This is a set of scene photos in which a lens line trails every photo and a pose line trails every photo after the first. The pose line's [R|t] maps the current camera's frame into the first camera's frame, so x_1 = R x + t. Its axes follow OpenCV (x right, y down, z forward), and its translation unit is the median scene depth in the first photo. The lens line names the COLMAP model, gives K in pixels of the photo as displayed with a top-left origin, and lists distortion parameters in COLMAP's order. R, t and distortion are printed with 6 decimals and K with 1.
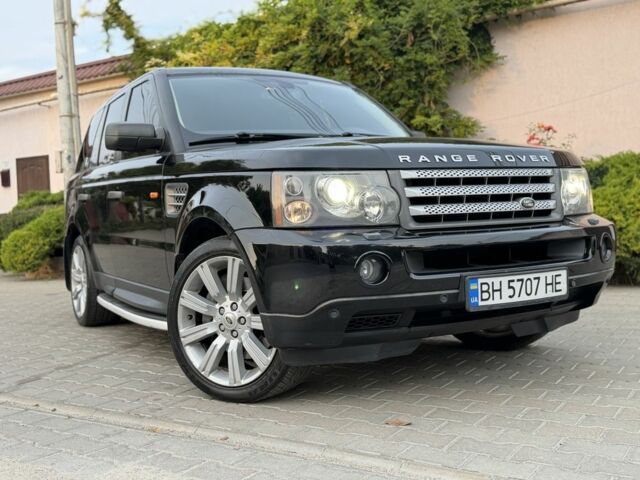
lens RADIAL K [[682.1, 0, 318.7], [0, 682.1, 240.7], [0, 0, 1]] dist [0.127531, -0.043417]
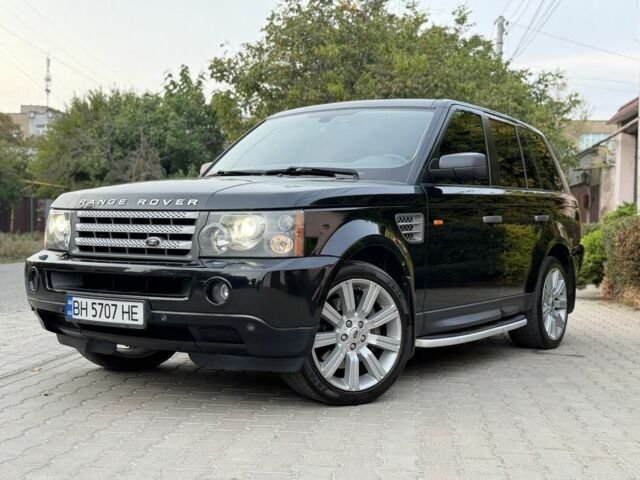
lens RADIAL K [[855.8, 0, 323.6], [0, 855.8, 239.1], [0, 0, 1]] dist [0.119995, -0.041399]
pose [[0.447950, 0.059953, -0.892046, 1.707965], [-0.071492, 0.996956, 0.031103, -0.124461], [0.891196, 0.049841, 0.450873, 0.617614]]
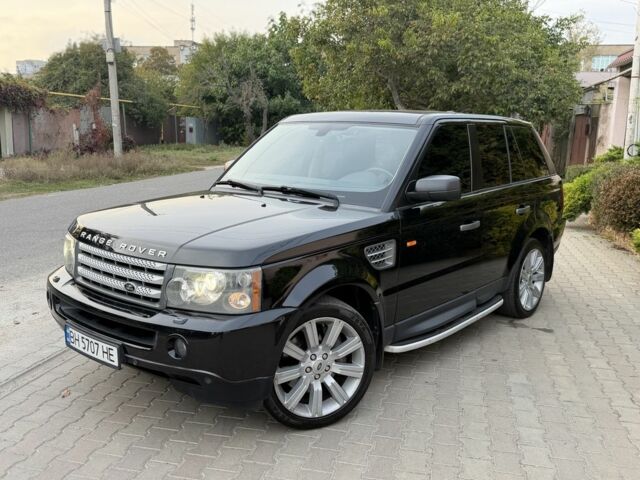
lens RADIAL K [[604.5, 0, 315.9], [0, 604.5, 237.4], [0, 0, 1]] dist [0.167072, -0.363476]
pose [[0.335298, 0.215237, -0.917196, 1.418831], [-0.069214, 0.976550, 0.203863, -0.392499], [0.939566, -0.004872, 0.342332, 0.946968]]
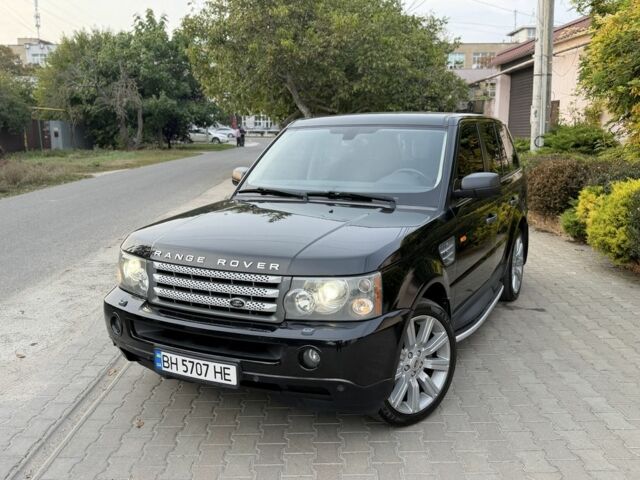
lens RADIAL K [[608.3, 0, 320.7], [0, 608.3, 239.4], [0, 0, 1]] dist [0.119691, -0.224837]
pose [[0.539201, 0.188822, -0.820736, 1.252627], [-0.044426, 0.979562, 0.196176, -0.384308], [0.841004, -0.069316, 0.536570, 0.561498]]
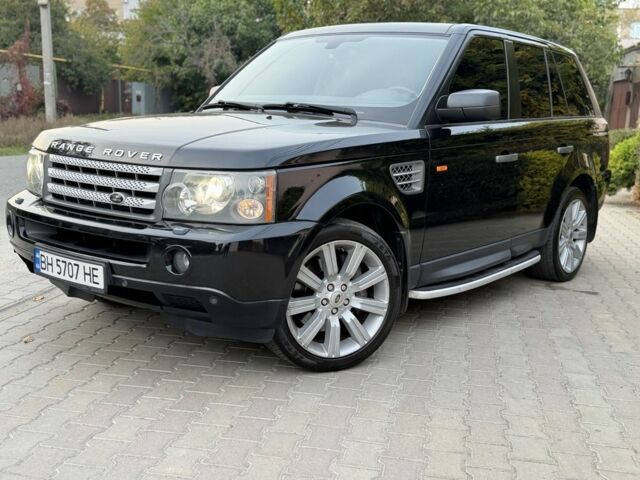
lens RADIAL K [[751.3, 0, 319.1], [0, 751.3, 241.3], [0, 0, 1]] dist [0.167387, -0.367953]
pose [[0.367841, 0.217647, -0.904059, 1.487805], [-0.087553, 0.976010, 0.199346, -0.249491], [0.925758, 0.005825, 0.378072, 0.857026]]
